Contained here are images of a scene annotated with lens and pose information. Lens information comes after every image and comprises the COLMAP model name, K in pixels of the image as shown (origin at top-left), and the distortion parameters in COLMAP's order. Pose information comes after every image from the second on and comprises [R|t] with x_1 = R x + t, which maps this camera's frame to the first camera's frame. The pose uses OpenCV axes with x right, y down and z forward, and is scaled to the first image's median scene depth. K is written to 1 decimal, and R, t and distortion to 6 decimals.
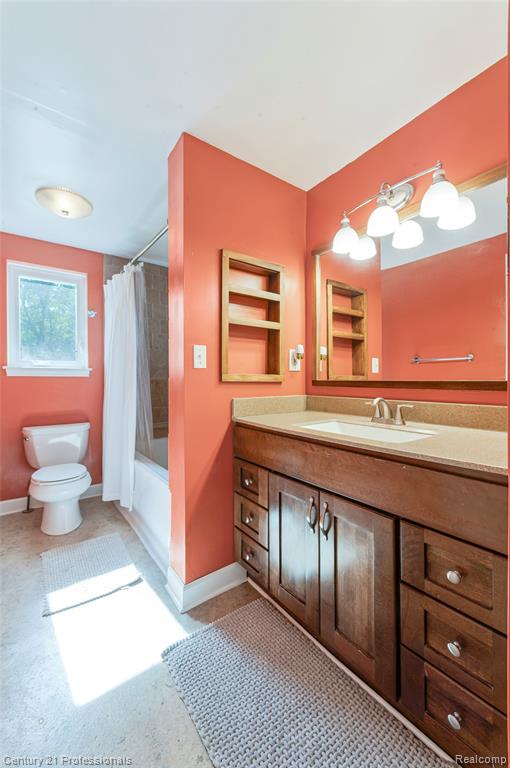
lens RADIAL K [[309.4, 0, 255.3], [0, 309.4, 383.7], [0, 0, 1]] dist [0.005449, 0.000066]
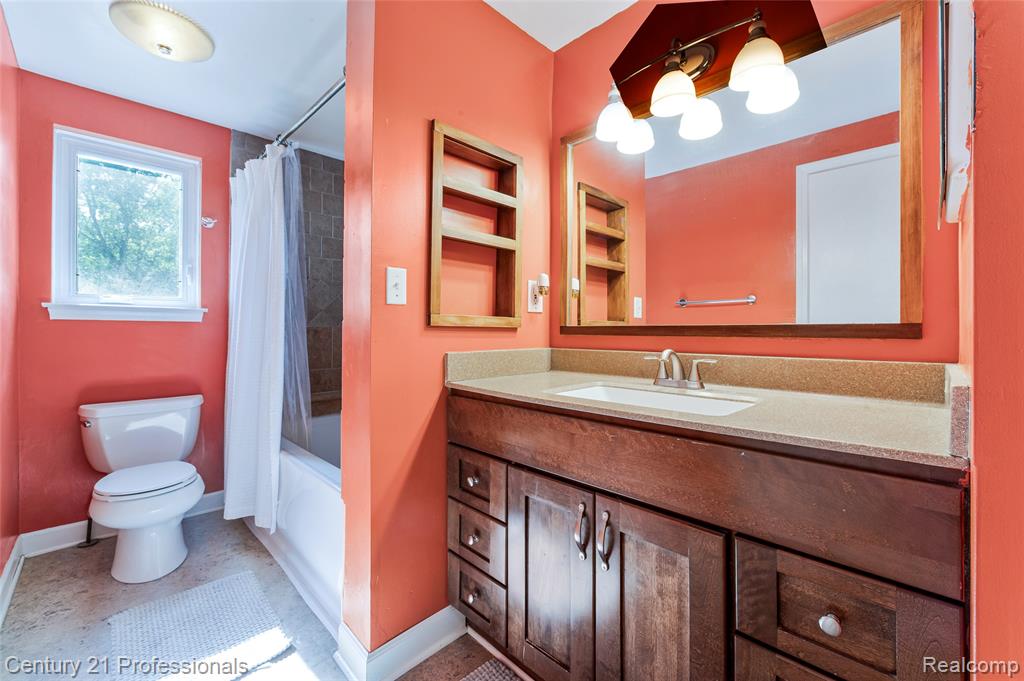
lens RADIAL K [[412.6, 0, 511.7], [0, 412.6, 331.3], [0, 0, 1]] dist [0.005449, 0.000066]
pose [[0.988751, 0.002398, 0.149555, -0.066479], [-0.000146, 0.999887, -0.015062, 0.015716], [-0.149574, 0.014870, 0.988639, 0.120591]]
